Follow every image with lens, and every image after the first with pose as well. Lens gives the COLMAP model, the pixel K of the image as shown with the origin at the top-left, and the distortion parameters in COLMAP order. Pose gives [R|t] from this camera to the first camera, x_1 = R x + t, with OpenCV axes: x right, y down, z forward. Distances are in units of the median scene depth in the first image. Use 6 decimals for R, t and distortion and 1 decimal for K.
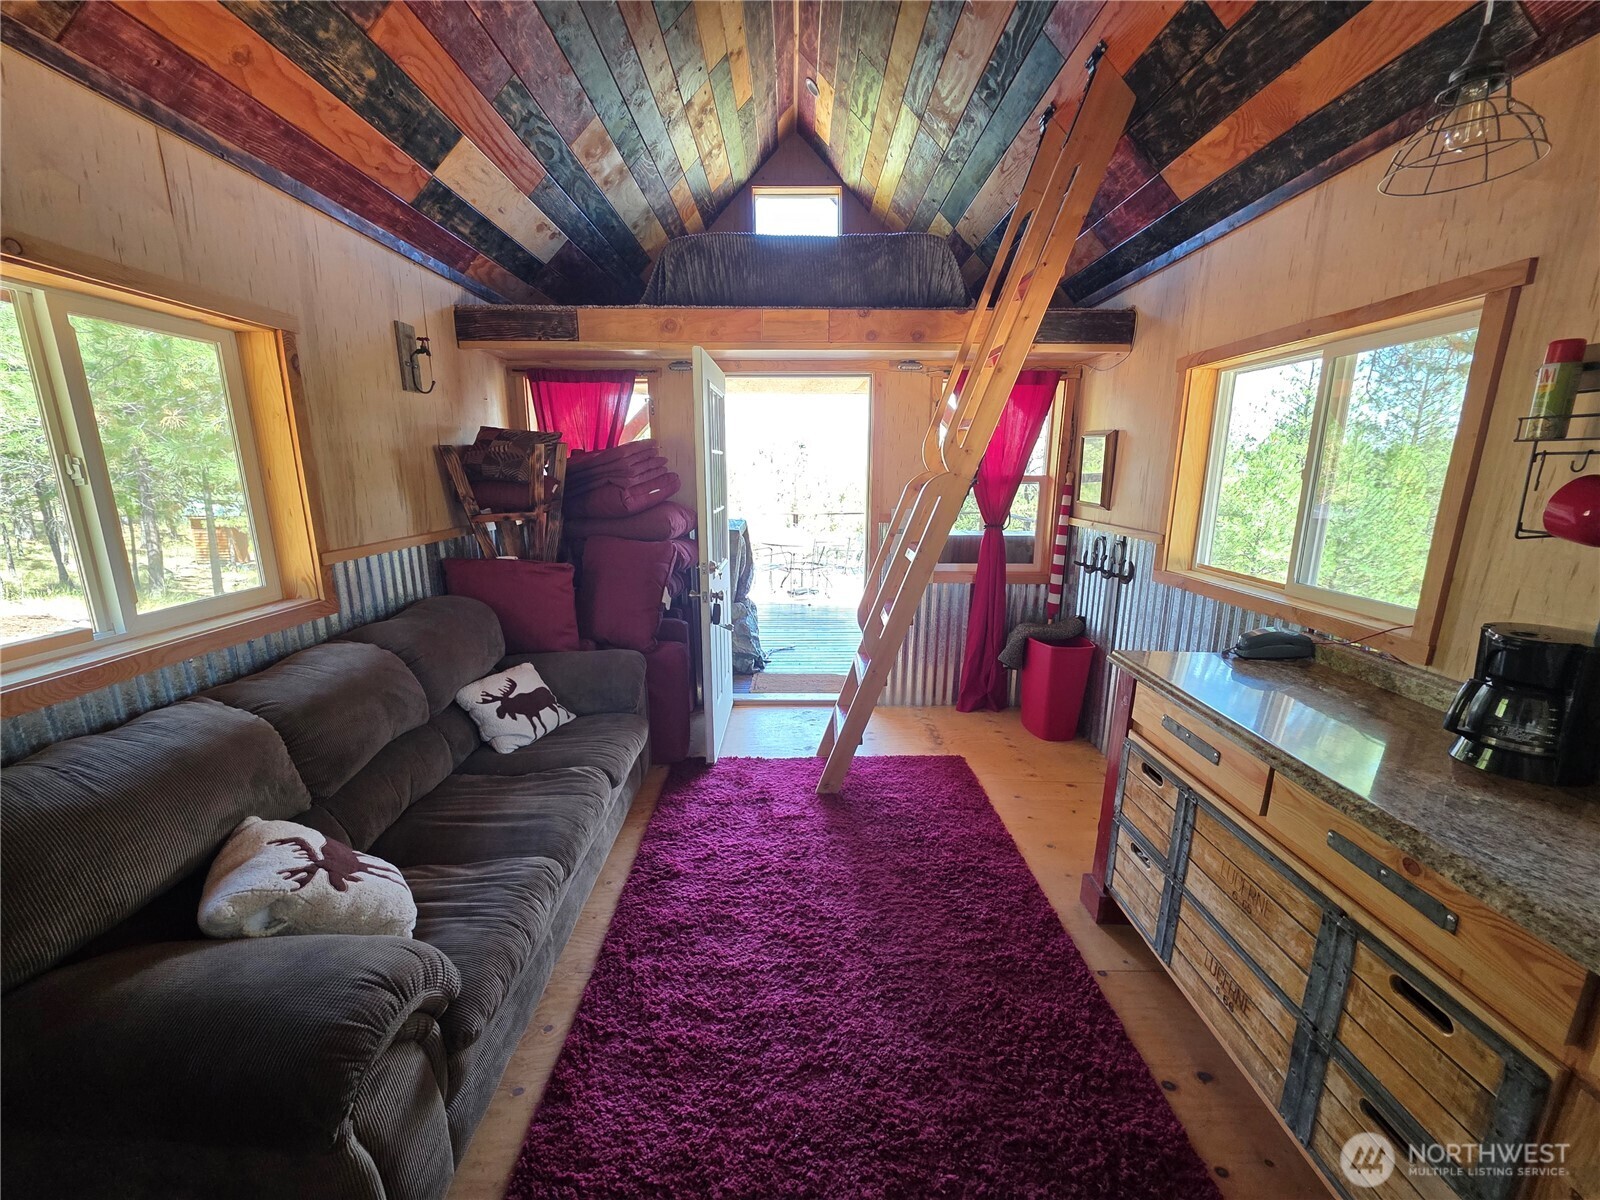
lens RADIAL K [[636.3, 0, 800.6], [0, 636.3, 604.1], [0, 0, 1]] dist [0.001065, 0.000101]
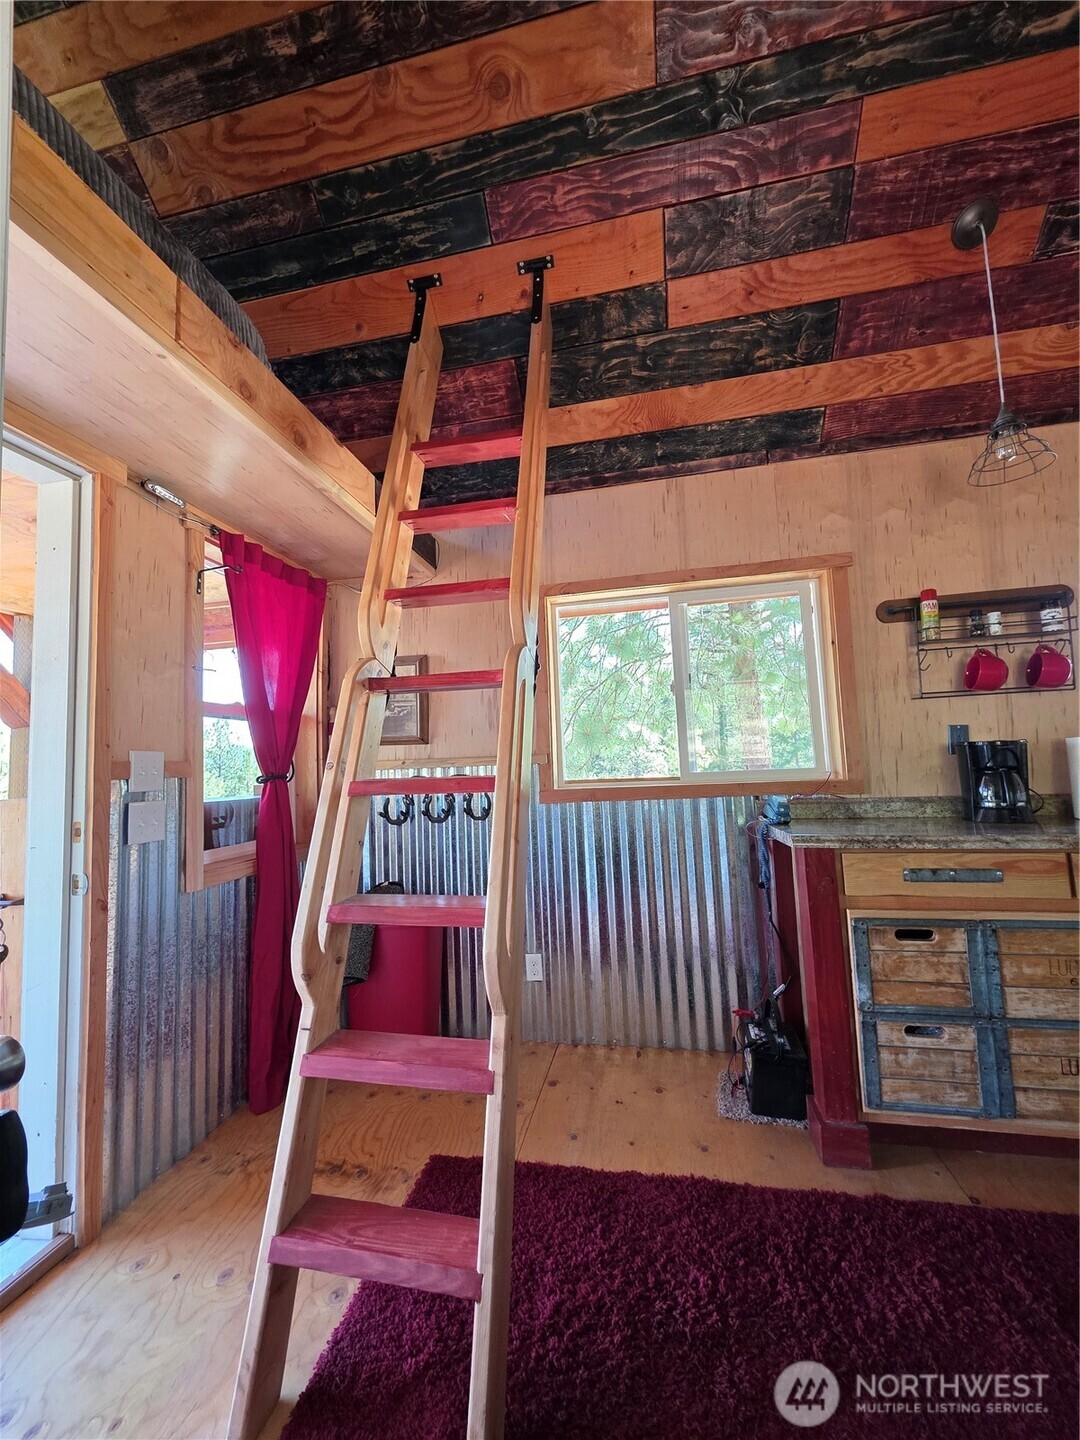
lens RADIAL K [[572.7, 0, 537.7], [0, 572.7, 715.4], [0, 0, 1]] dist [0.001065, 0.000101]
pose [[0.216715, 0.067273, 0.973914, -0.418017], [0.246417, 0.961549, -0.121252, -0.087268], [-0.944624, 0.266266, 0.191805, 1.172958]]
